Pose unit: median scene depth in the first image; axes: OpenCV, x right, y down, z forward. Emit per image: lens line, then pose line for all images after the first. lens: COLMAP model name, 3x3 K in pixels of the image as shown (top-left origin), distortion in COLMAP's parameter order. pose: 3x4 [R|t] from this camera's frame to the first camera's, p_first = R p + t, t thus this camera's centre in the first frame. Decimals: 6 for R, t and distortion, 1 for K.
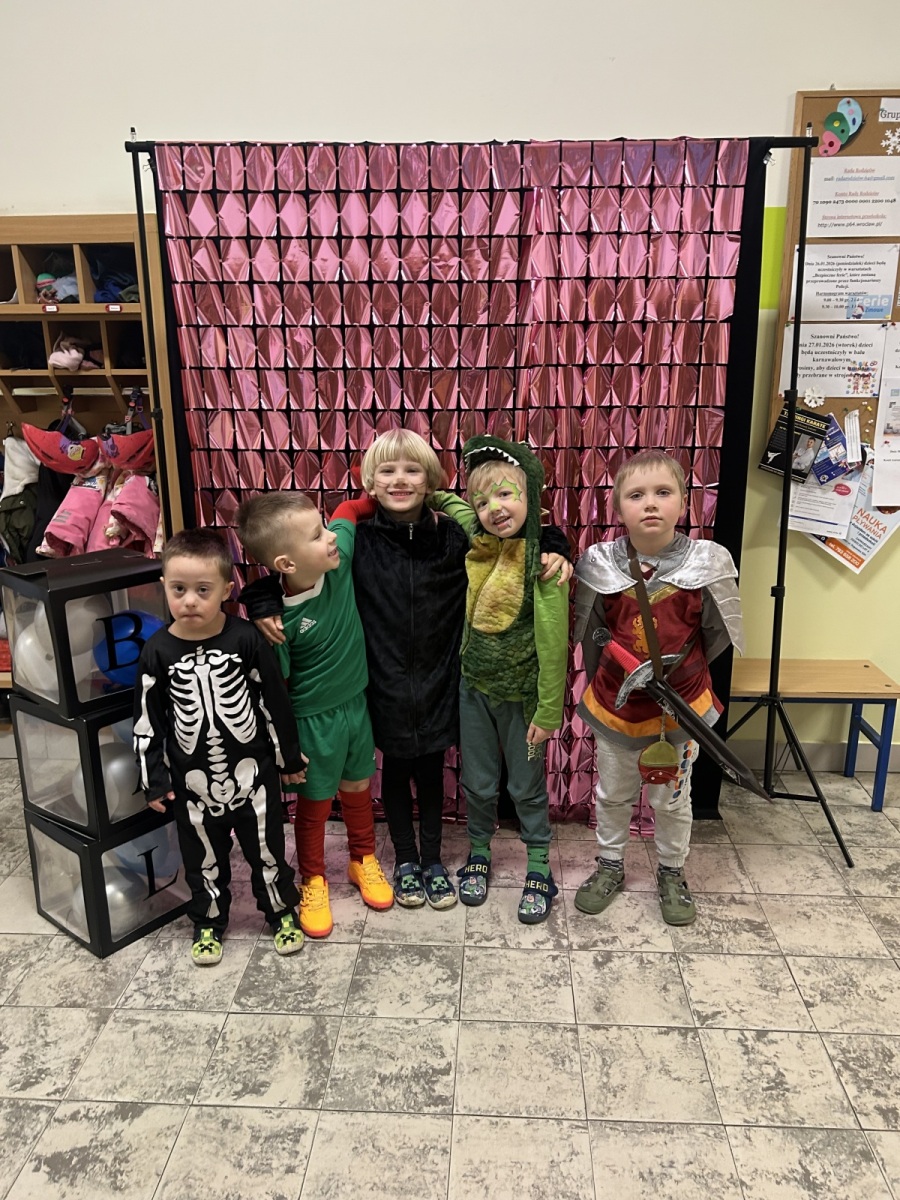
lens RADIAL K [[910.8, 0, 457.0], [0, 910.8, 603.3], [0, 0, 1]] dist [0.037149, -0.036387]
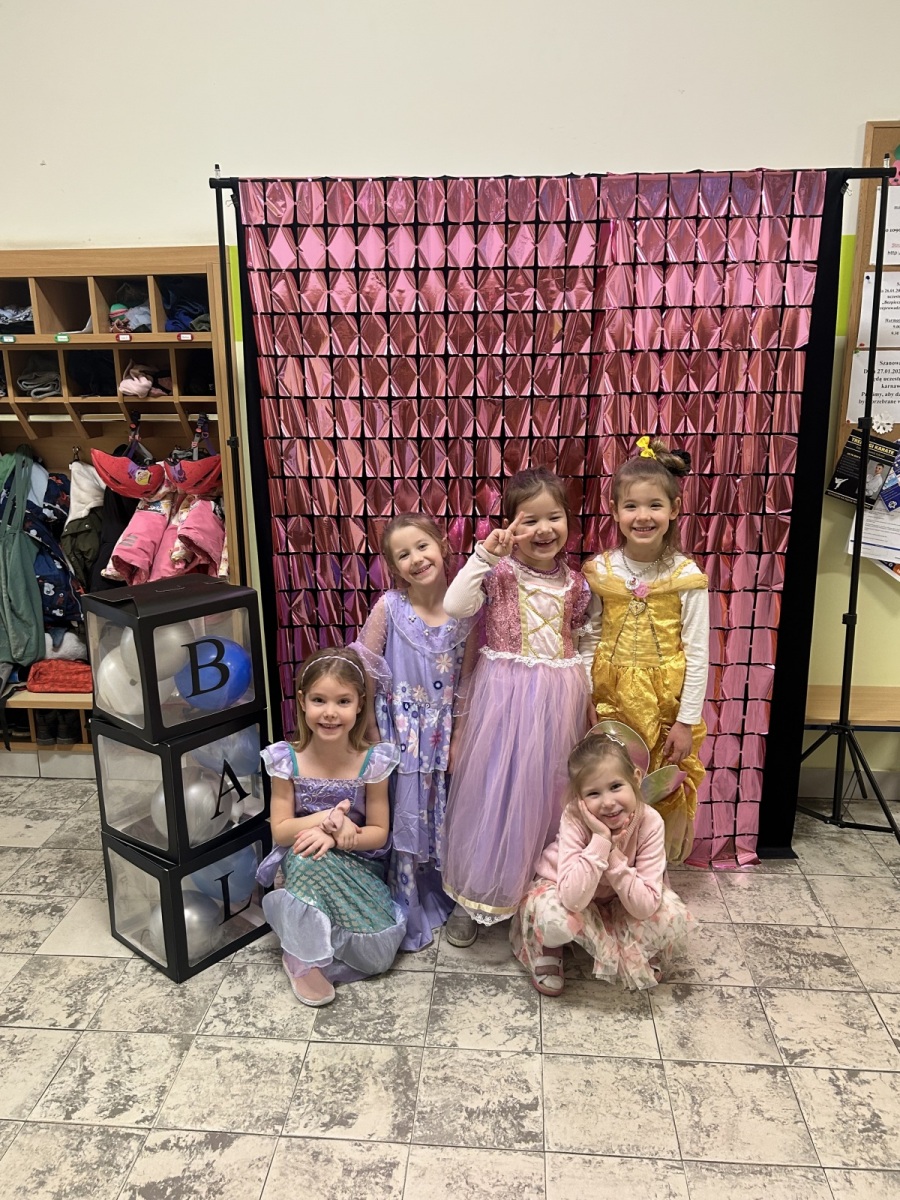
lens RADIAL K [[910.8, 0, 448.9], [0, 910.8, 597.3], [0, 0, 1]] dist [0.037149, -0.036387]
pose [[0.999629, 0.004262, -0.026900, -0.065903], [-0.004897, 0.999711, -0.023556, -0.012564], [0.026792, 0.023679, 0.999361, -0.004212]]
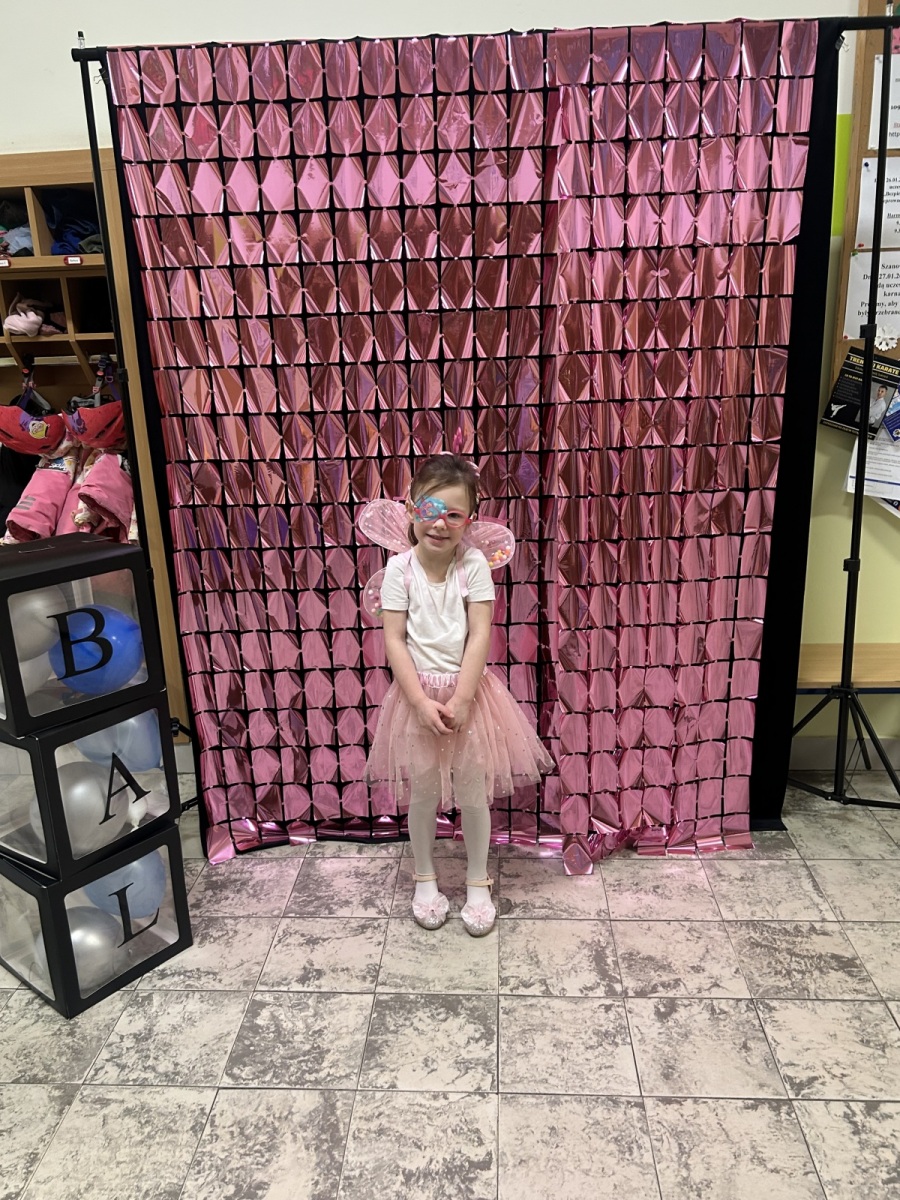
lens RADIAL K [[910.8, 0, 447.2], [0, 910.8, 602.0], [0, 0, 1]] dist [0.037149, -0.036387]
pose [[0.999596, -0.024910, -0.013694, -0.018928], [0.025009, 0.999662, 0.007097, 0.007091], [0.013512, -0.007436, 0.999881, 0.162041]]
